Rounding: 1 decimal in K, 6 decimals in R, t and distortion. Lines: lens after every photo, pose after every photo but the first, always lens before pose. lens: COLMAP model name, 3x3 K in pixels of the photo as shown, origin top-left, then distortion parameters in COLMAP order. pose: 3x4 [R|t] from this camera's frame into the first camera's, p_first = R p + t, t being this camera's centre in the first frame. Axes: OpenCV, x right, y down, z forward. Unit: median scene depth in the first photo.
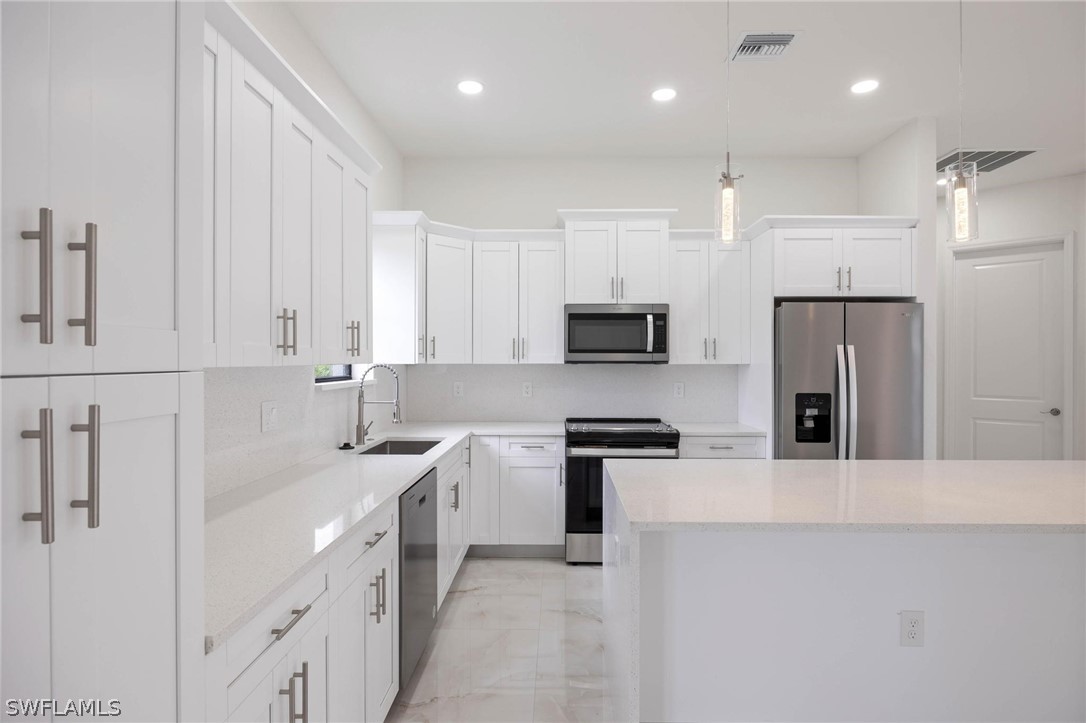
lens RADIAL K [[574.2, 0, 546.5], [0, 574.2, 361.0], [0, 0, 1]] dist [-0.003932, -0.001013]
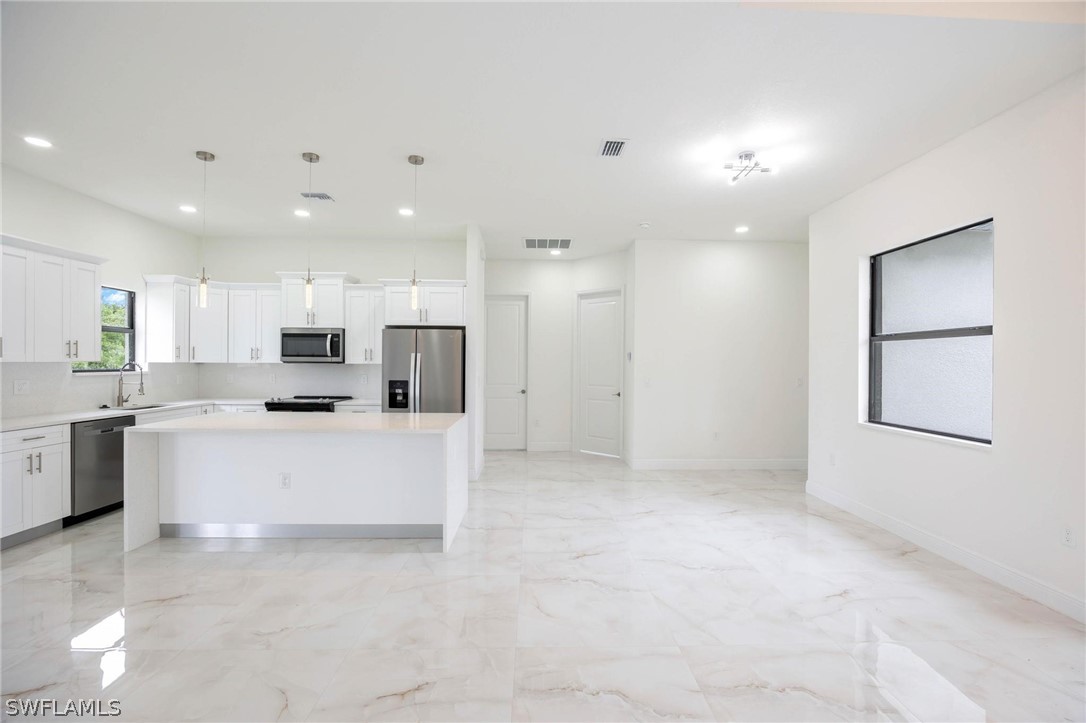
lens RADIAL K [[478.5, 0, 546.1], [0, 478.5, 358.7], [0, 0, 1]] dist [-0.013413, 0.000458]
pose [[0.999064, 0.005431, 0.042920, 0.796208], [-0.005089, 0.999955, -0.008057, -0.000637], [-0.042961, 0.007831, 0.999046, -0.460810]]
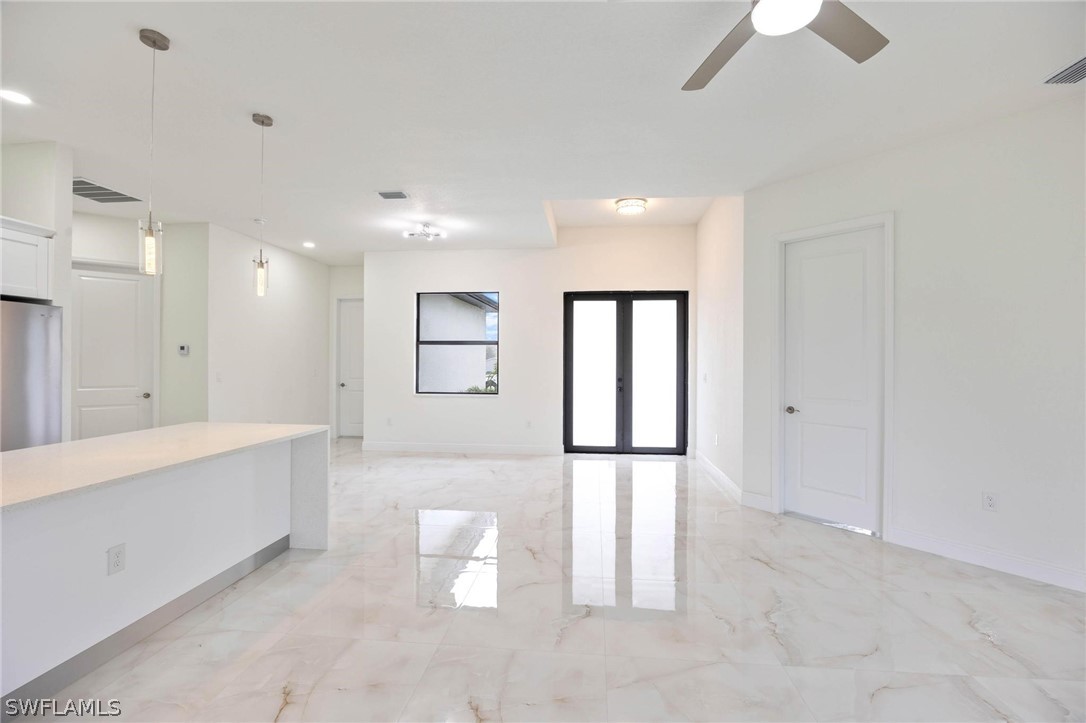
lens RADIAL K [[478.5, 0, 546.1], [0, 478.5, 358.7], [0, 0, 1]] dist [-0.013413, 0.000458]
pose [[0.083730, 0.000635, 0.996488, -0.187685], [-0.003631, 0.999993, -0.000333, -0.000522], [-0.996482, -0.003590, 0.083732, -0.042259]]
